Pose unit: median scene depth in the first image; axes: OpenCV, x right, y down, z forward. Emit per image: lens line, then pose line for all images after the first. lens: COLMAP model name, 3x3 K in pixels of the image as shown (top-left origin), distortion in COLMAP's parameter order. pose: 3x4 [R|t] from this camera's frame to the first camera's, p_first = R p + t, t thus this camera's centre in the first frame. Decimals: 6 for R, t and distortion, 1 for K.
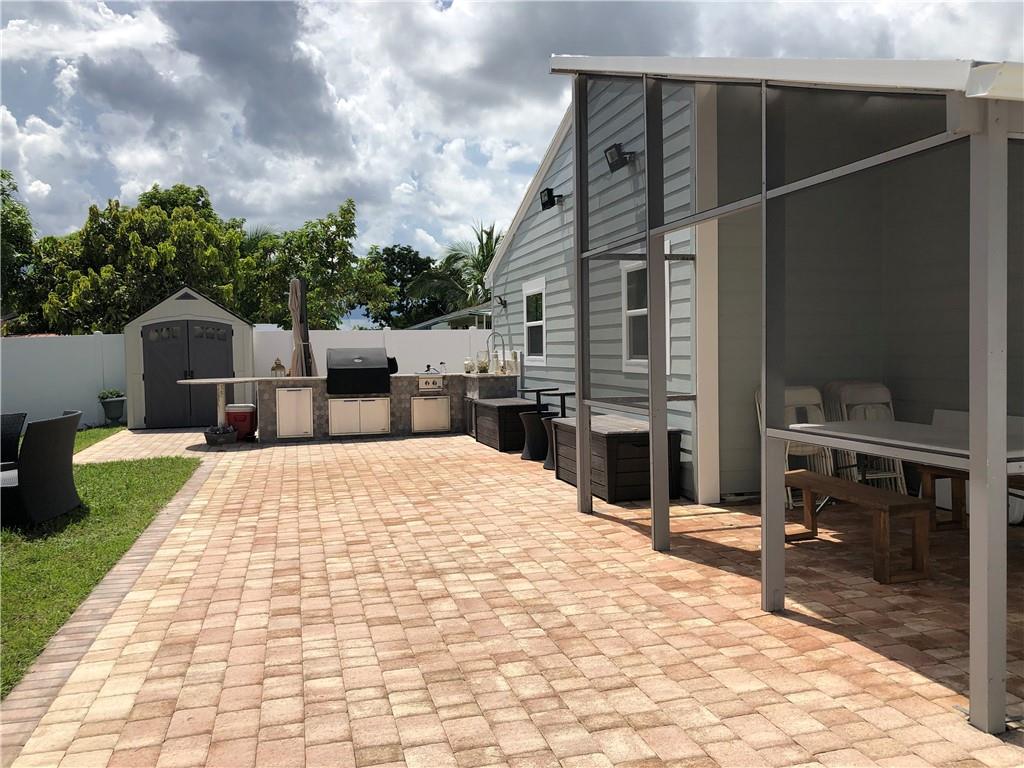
lens RADIAL K [[845.6, 0, 517.0], [0, 845.6, 379.0], [0, 0, 1]] dist [0.037771, -0.041667]
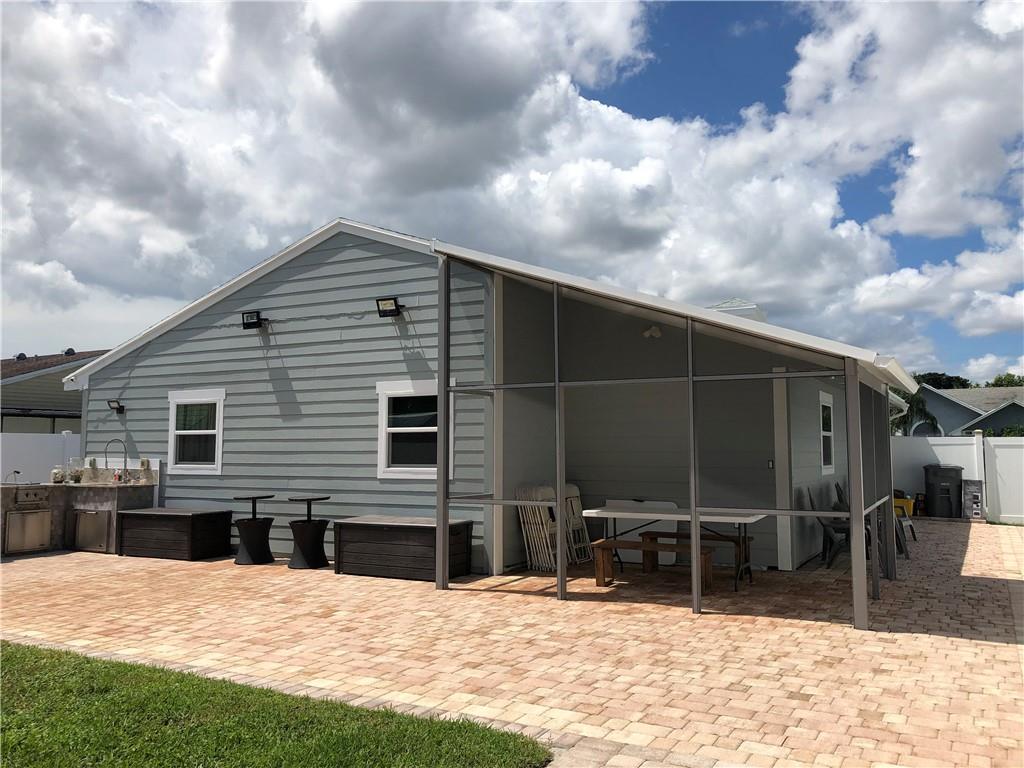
lens RADIAL K [[845.6, 0, 522.0], [0, 845.6, 359.9], [0, 0, 1]] dist [0.037771, -0.041667]
pose [[0.692499, 0.091655, 0.715573, -0.374336], [0.015489, 0.989779, -0.141766, -0.000472], [-0.721253, 0.109257, 0.684001, 0.003549]]
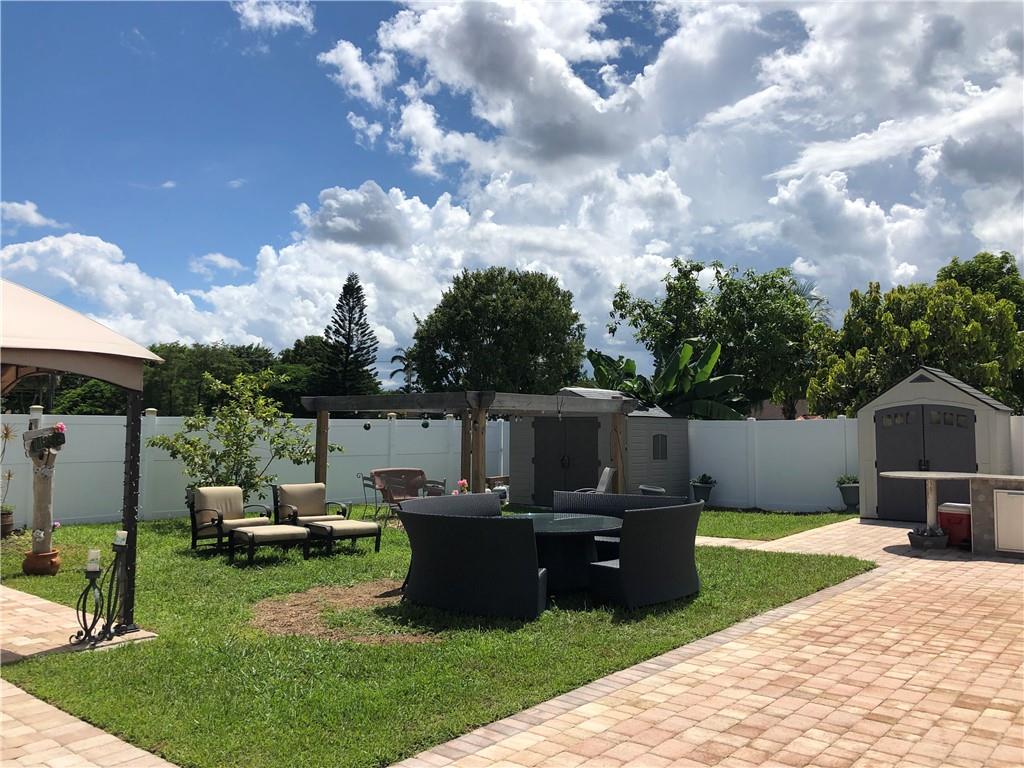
lens RADIAL K [[845.6, 0, 520.7], [0, 845.6, 367.4], [0, 0, 1]] dist [0.037771, -0.041667]
pose [[0.594212, -0.033531, -0.803609, 0.103027], [-0.047405, 0.995934, -0.076609, -0.019764], [0.802910, 0.083617, 0.590207, 0.115991]]
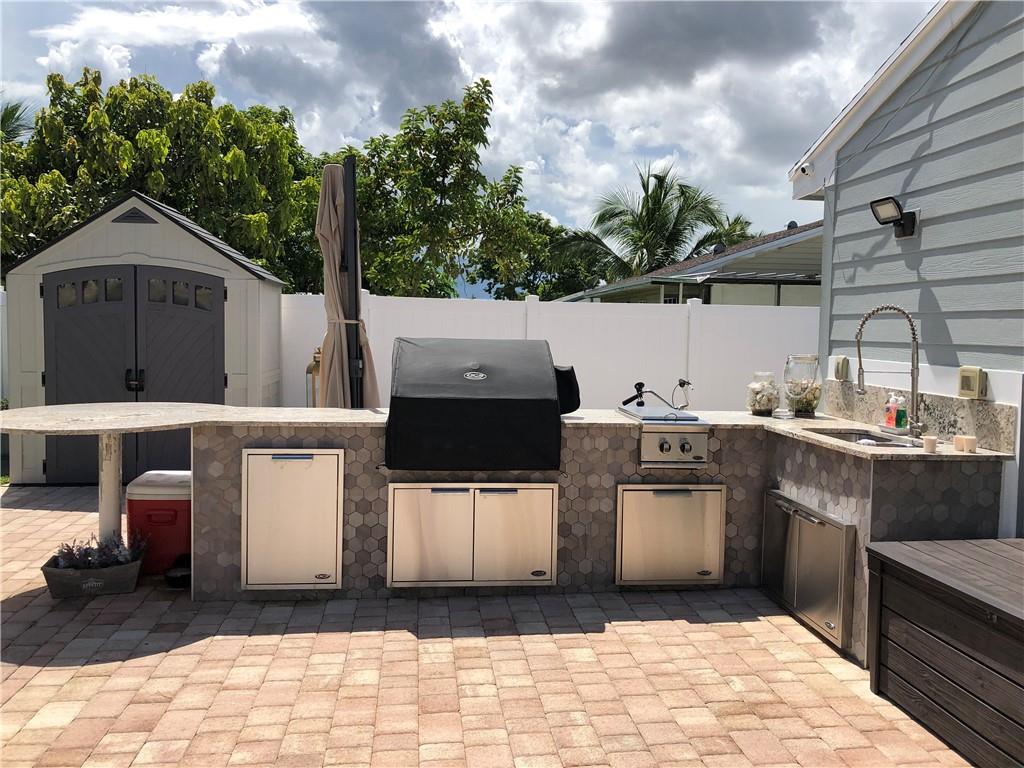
lens RADIAL K [[845.6, 0, 510.7], [0, 845.6, 384.0], [0, 0, 1]] dist [0.037771, -0.041667]
pose [[0.988636, 0.044451, -0.143607, -0.112979], [-0.040452, 0.998711, 0.030646, -0.027507], [0.144784, -0.024489, 0.989160, 0.603948]]
